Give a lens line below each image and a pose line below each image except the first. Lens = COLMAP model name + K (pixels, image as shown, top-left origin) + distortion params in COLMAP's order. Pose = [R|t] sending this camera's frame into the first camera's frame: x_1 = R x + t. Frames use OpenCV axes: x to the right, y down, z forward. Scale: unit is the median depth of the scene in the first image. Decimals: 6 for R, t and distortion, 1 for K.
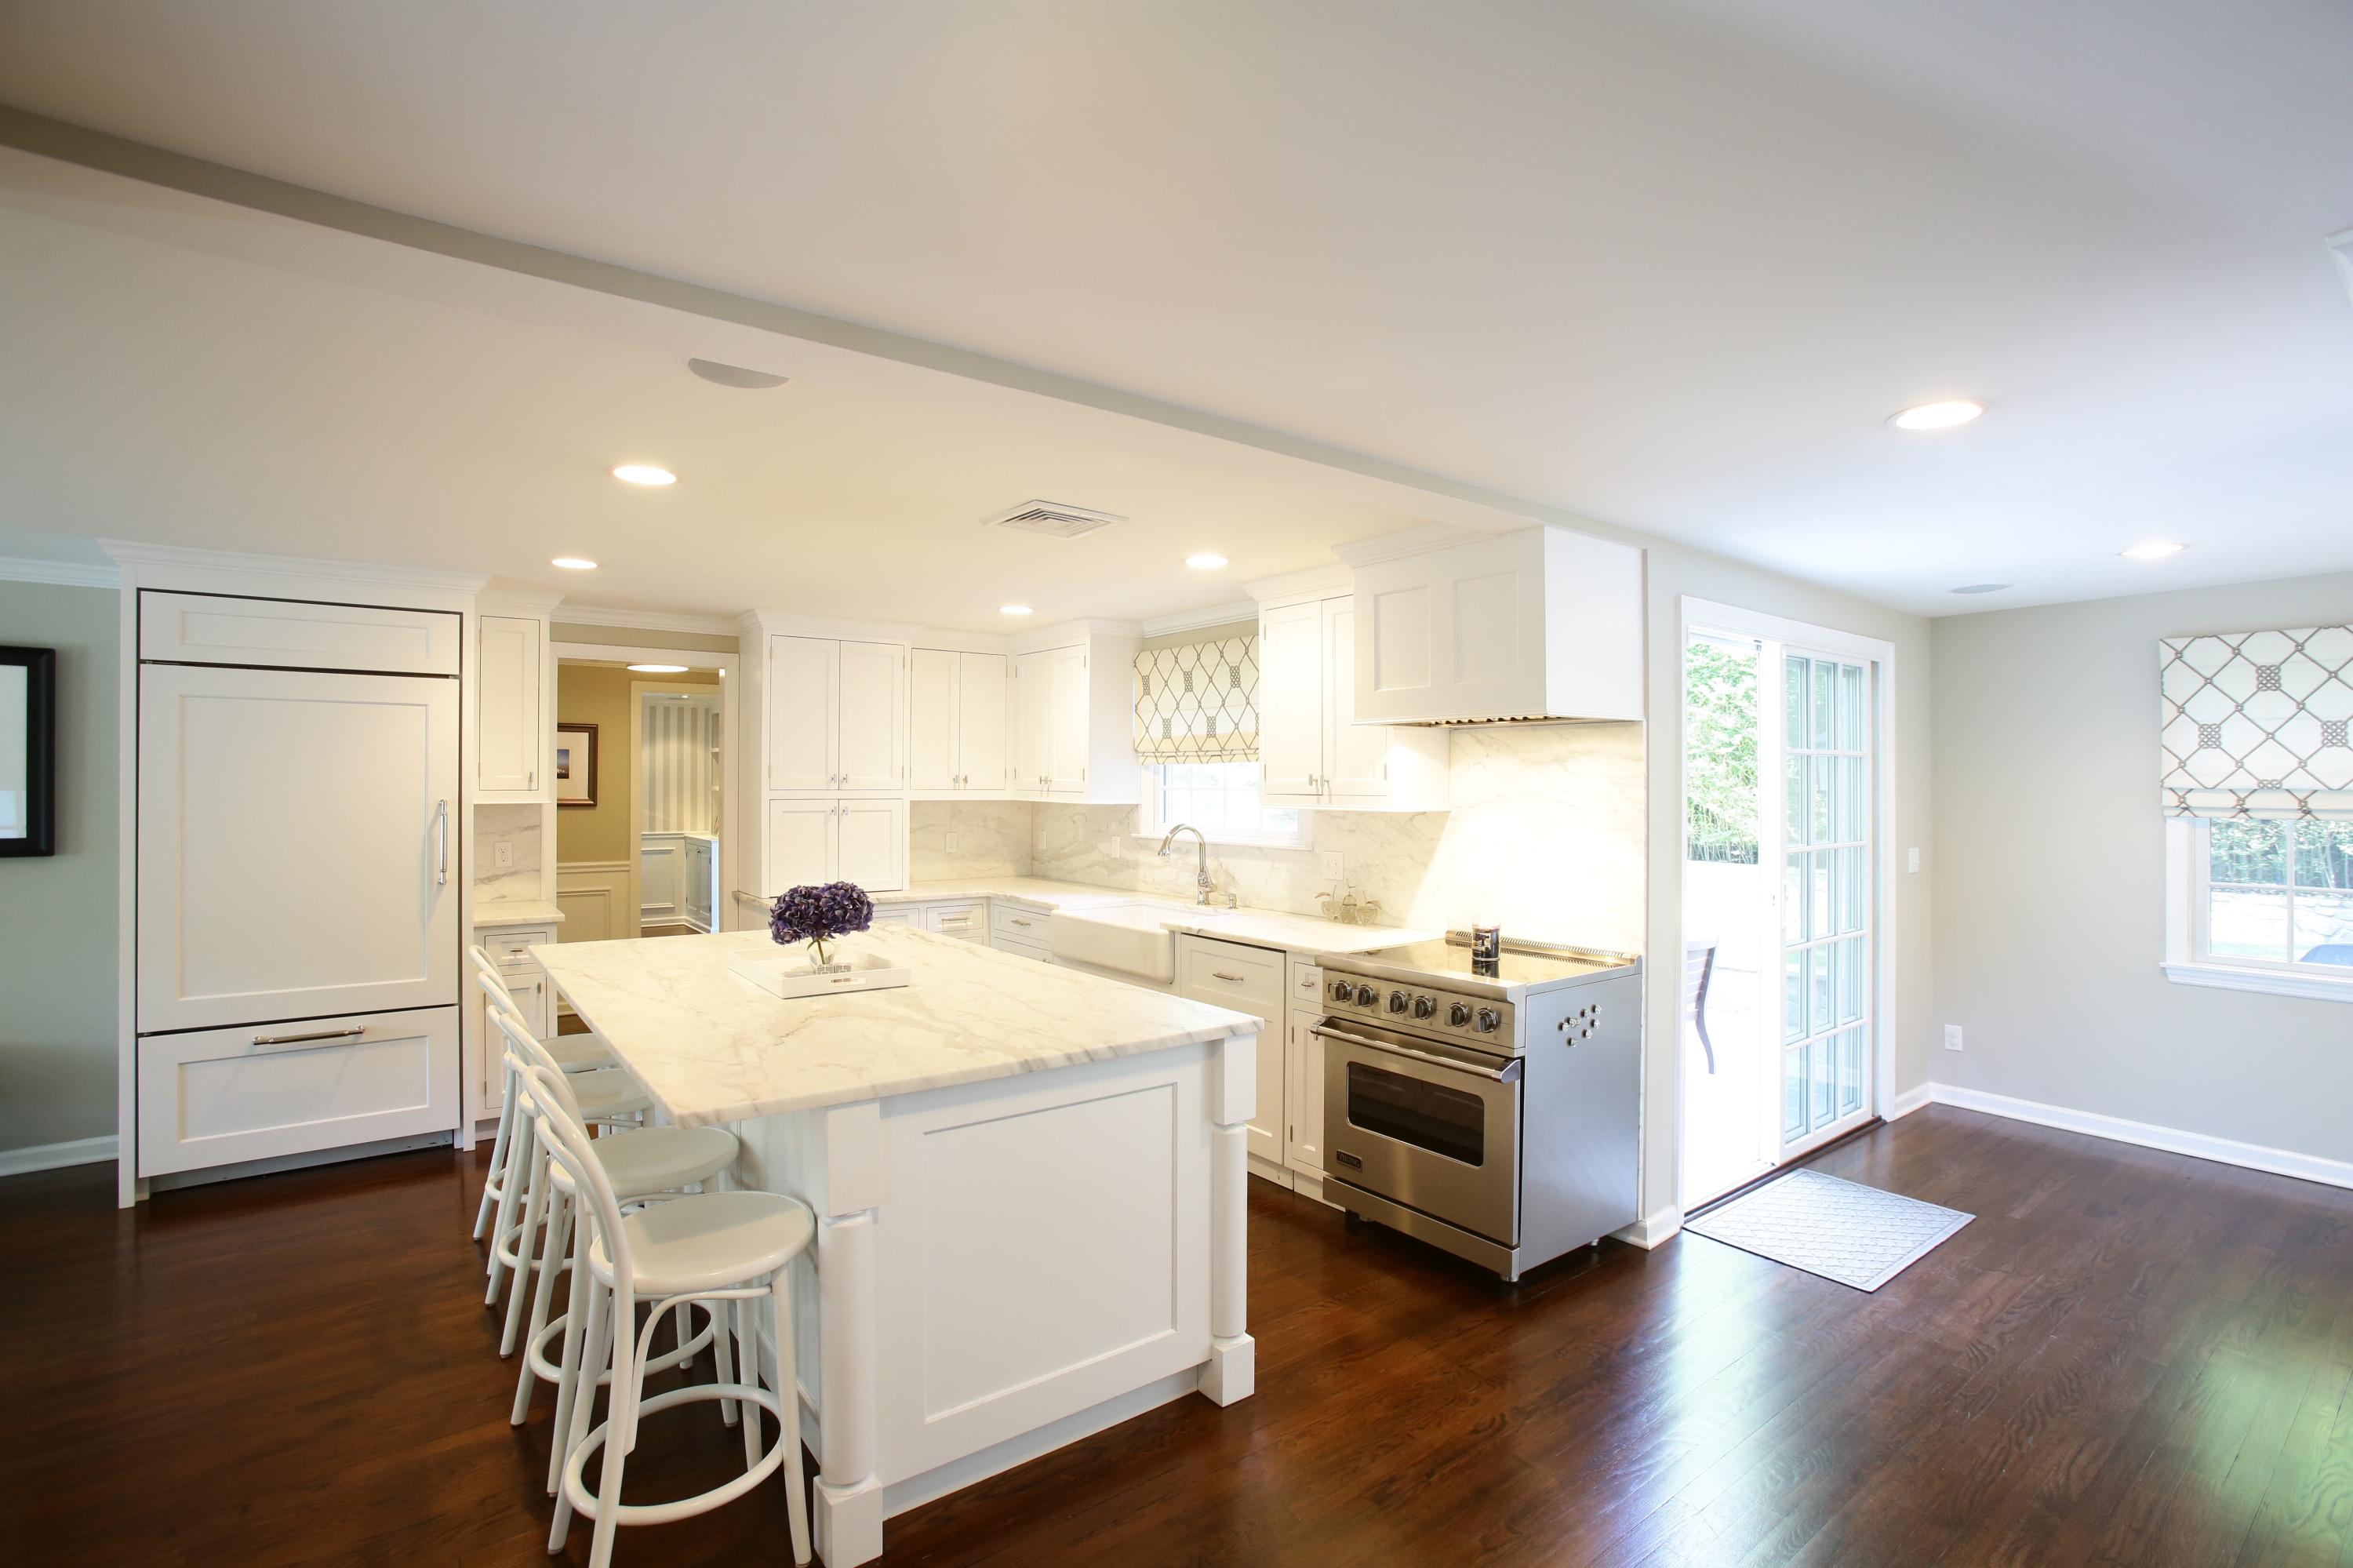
lens RADIAL K [[1068.3, 0, 1114.5], [0, 1068.3, 786.9], [0, 0, 1]] dist [-0.001651, 0.000036]
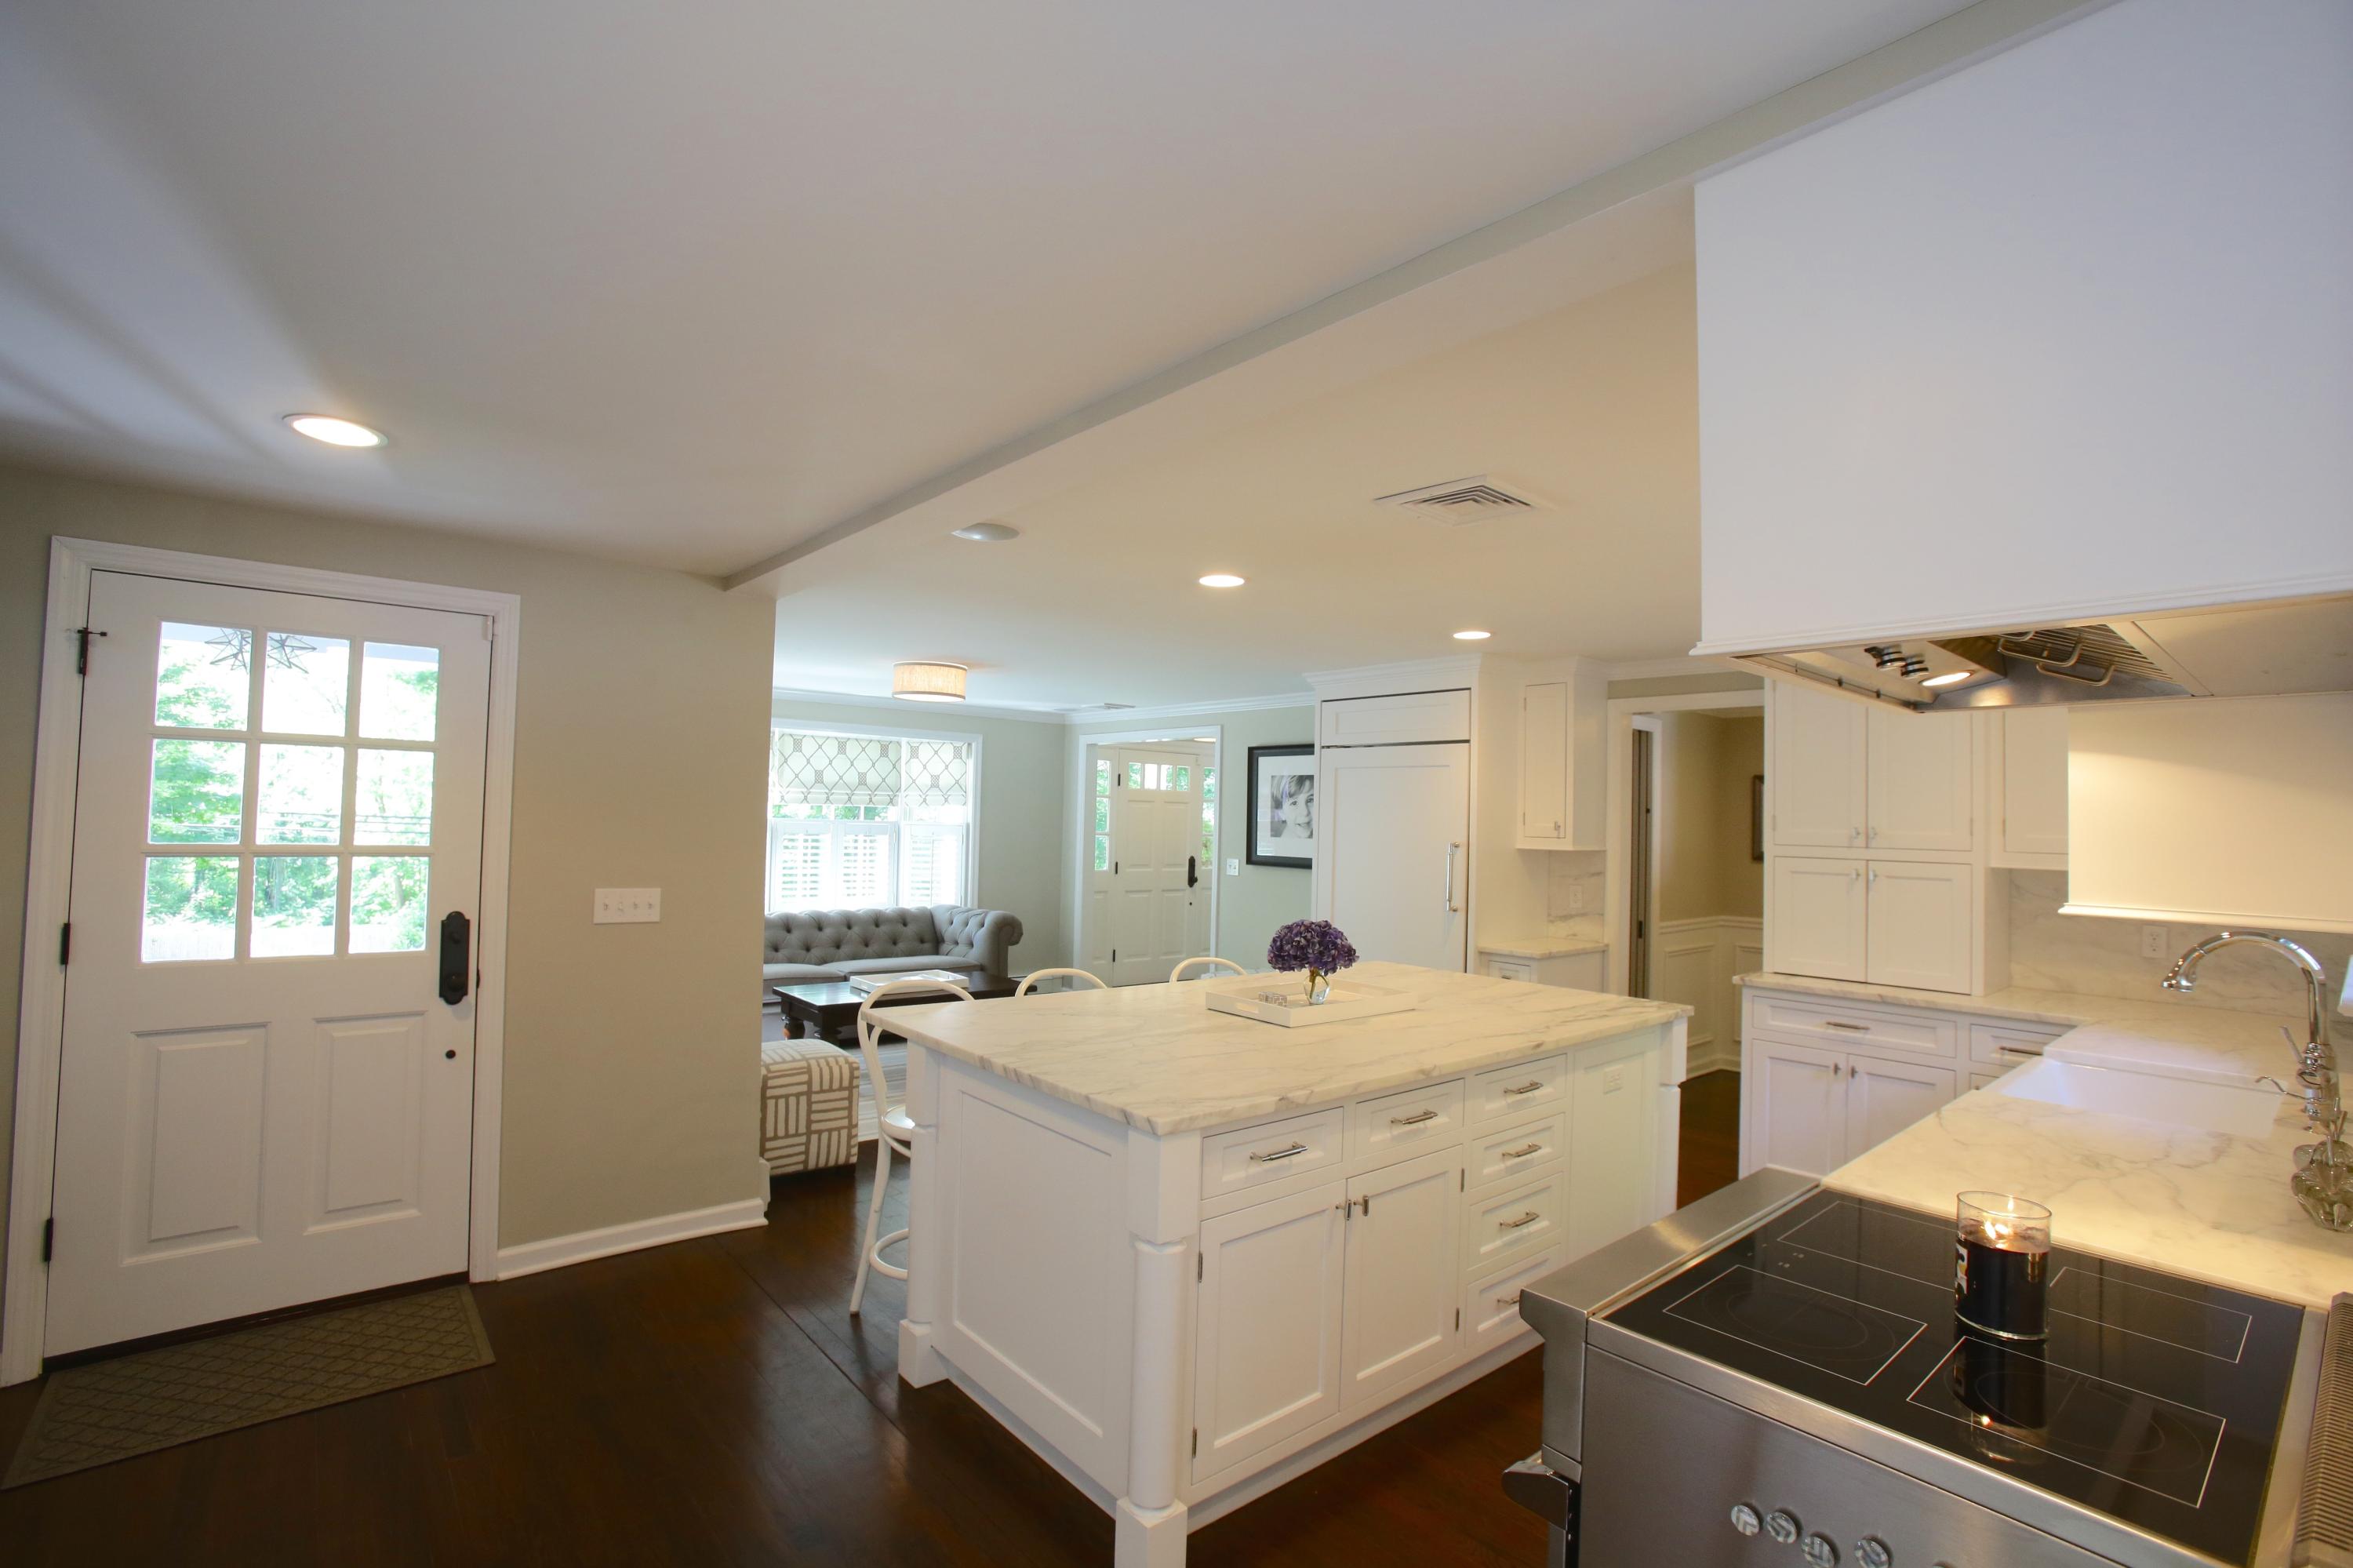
lens RADIAL K [[1068.3, 0, 1114.5], [0, 1068.3, 786.9], [0, 0, 1]] dist [-0.001651, 0.000036]
pose [[0.071483, -0.025886, -0.997106, 0.776878], [-0.020792, 0.999407, -0.027436, -0.014458], [0.997225, 0.022693, 0.070902, 0.716187]]
